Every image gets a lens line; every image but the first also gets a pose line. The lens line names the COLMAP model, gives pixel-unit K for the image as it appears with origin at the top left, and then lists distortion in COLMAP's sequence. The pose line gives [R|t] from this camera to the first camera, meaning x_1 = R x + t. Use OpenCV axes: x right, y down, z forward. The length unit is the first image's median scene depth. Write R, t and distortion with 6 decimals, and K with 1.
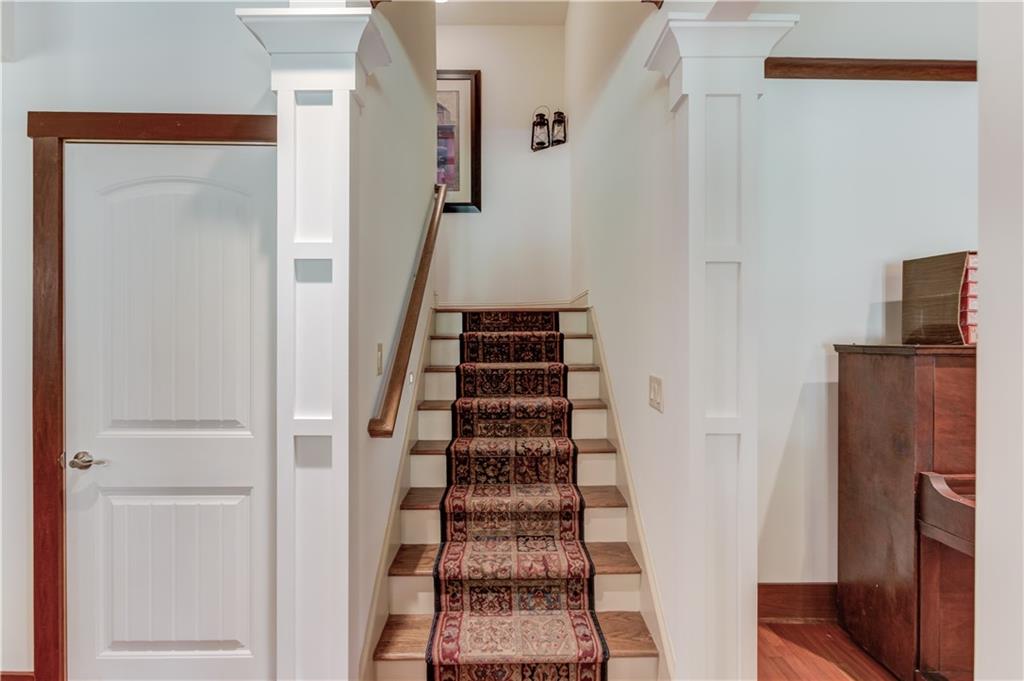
lens RADIAL K [[502.3, 0, 511.4], [0, 502.3, 340.0], [0, 0, 1]] dist [-0.005842, 0.002370]
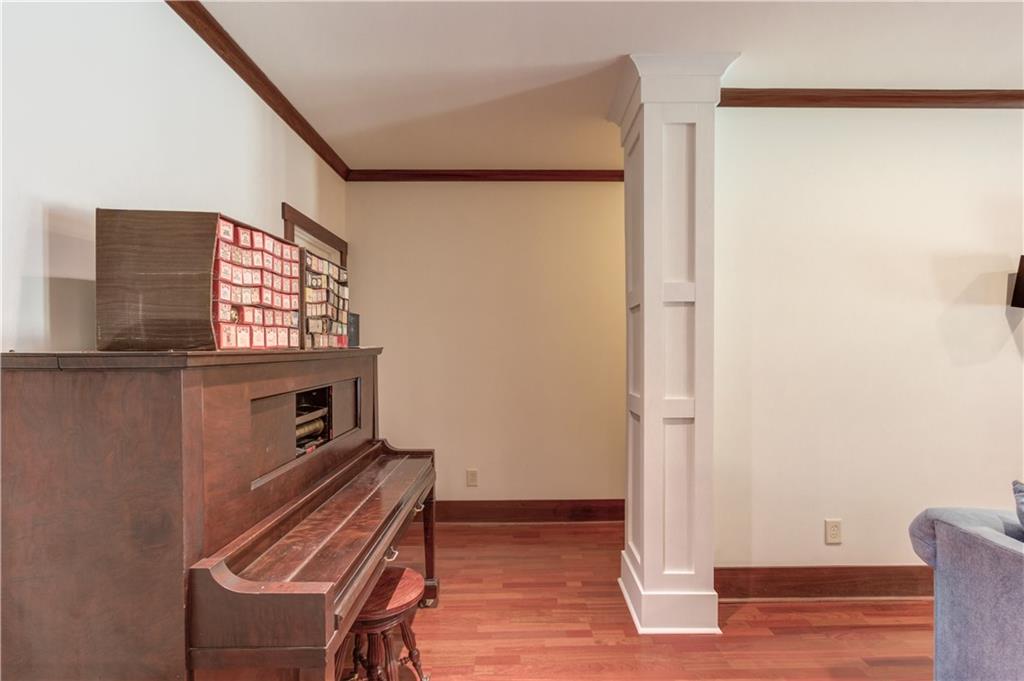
lens RADIAL K [[502.3, 0, 520.4], [0, 502.3, 355.1], [0, 0, 1]] dist [-0.005842, 0.002370]
pose [[-0.003628, -0.015909, 0.999867, 0.216898], [0.004744, 0.999862, 0.015927, 0.006917], [-0.999982, 0.004802, -0.003552, 0.576888]]
